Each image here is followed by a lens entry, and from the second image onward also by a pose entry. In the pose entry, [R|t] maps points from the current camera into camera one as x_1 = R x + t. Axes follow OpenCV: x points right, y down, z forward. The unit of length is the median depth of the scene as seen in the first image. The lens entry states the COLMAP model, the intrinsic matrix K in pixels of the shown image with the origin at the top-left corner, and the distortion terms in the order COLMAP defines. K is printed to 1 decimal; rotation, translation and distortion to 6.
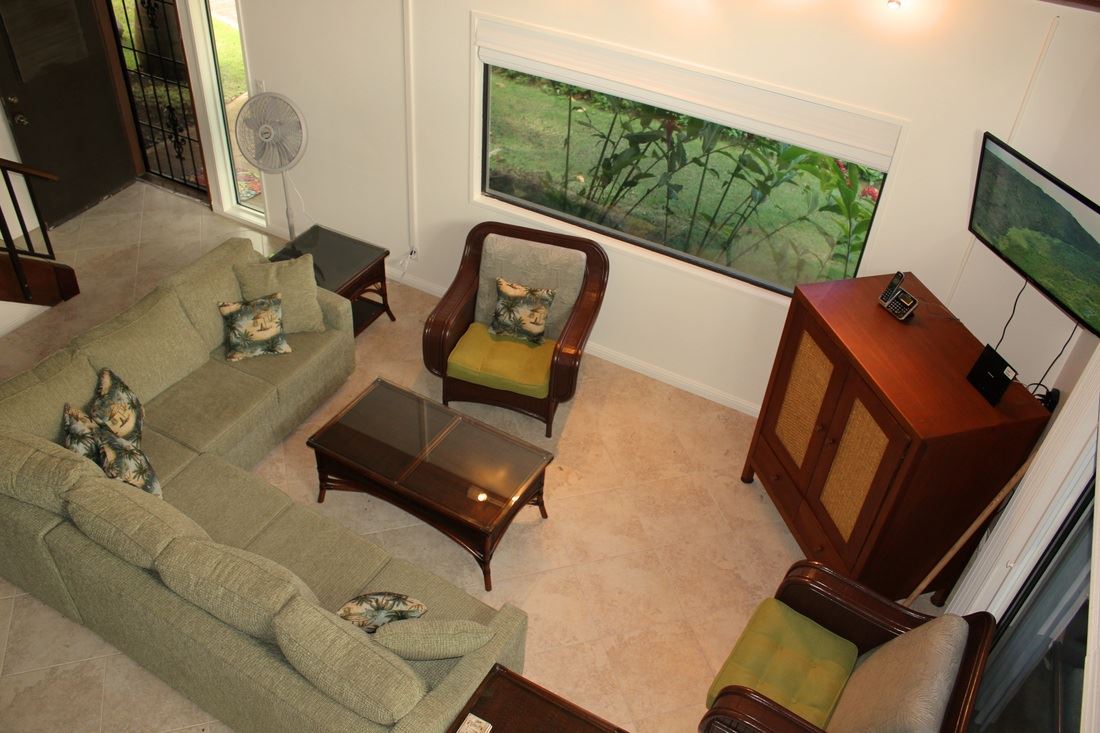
lens RADIAL K [[916.1, 0, 550.0], [0, 916.1, 366.5], [0, 0, 1]] dist [-0.103935, 0.016213]
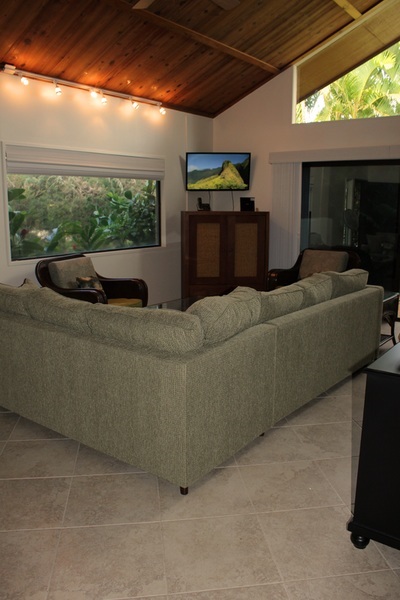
lens RADIAL K [[499.7, 0, 200.0], [0, 499.7, 300.0], [0, 0, 1]] dist [-0.103935, 0.016213]
pose [[0.166628, -0.240850, 0.956152, -1.058910], [0.639511, 0.764490, 0.081124, 0.012535], [-0.750507, 0.597952, 0.281412, 0.650251]]
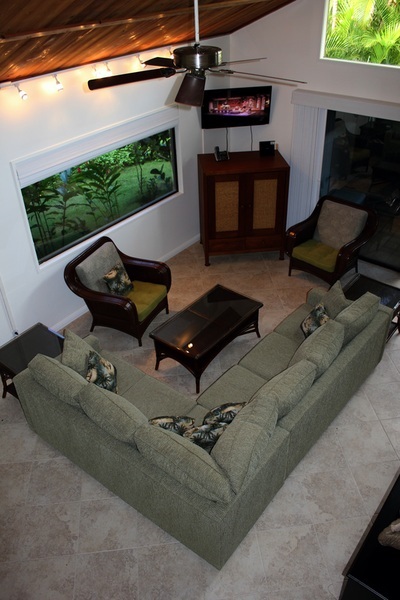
lens RADIAL K [[499.7, 0, 200.0], [0, 499.7, 300.0], [0, 0, 1]] dist [-0.103935, 0.016213]
pose [[0.176943, -0.625524, 0.759875, -0.921698], [0.664032, 0.645737, 0.376942, -0.354780], [-0.726466, 0.437884, 0.529627, 0.387550]]
